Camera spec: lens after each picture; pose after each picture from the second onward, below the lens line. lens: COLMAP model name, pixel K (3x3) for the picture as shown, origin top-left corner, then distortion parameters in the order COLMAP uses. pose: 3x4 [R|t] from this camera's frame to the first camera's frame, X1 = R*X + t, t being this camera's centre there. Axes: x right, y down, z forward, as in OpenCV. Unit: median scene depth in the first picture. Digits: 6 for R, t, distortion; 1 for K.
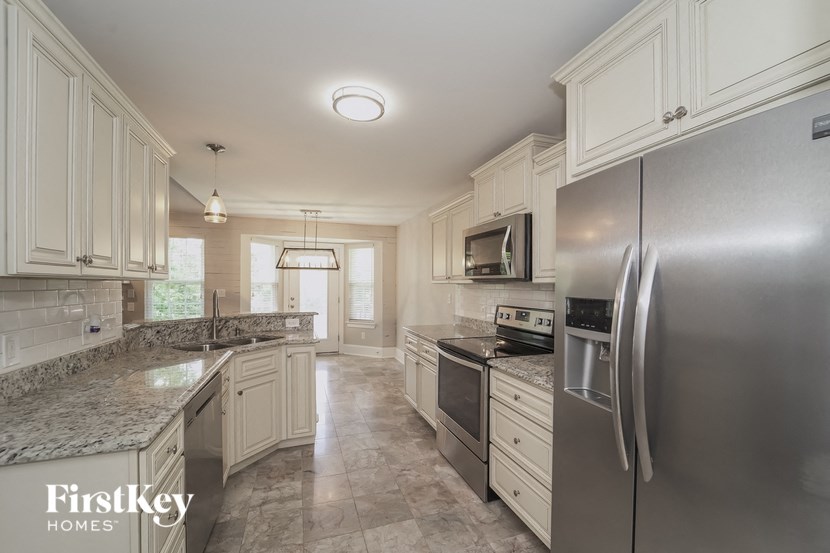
lens RADIAL K [[343.0, 0, 415.7], [0, 343.0, 288.8], [0, 0, 1]] dist [-0.000318, -0.000048]
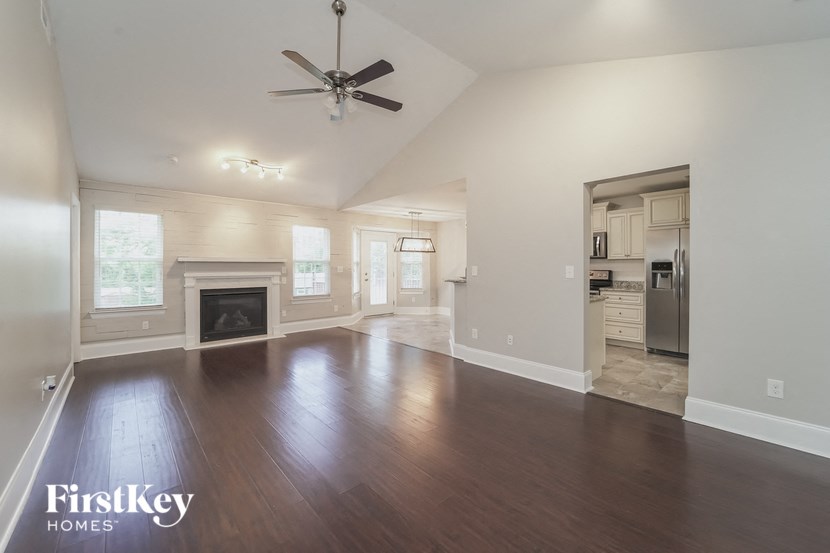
lens RADIAL K [[337.7, 0, 417.4], [0, 337.7, 270.9], [0, 0, 1]] dist [-0.000034, -0.000037]
pose [[0.926225, -0.014072, 0.376708, -0.673802], [0.013543, 0.999900, 0.004051, 0.014809], [-0.376727, 0.001349, 0.926323, -0.281694]]
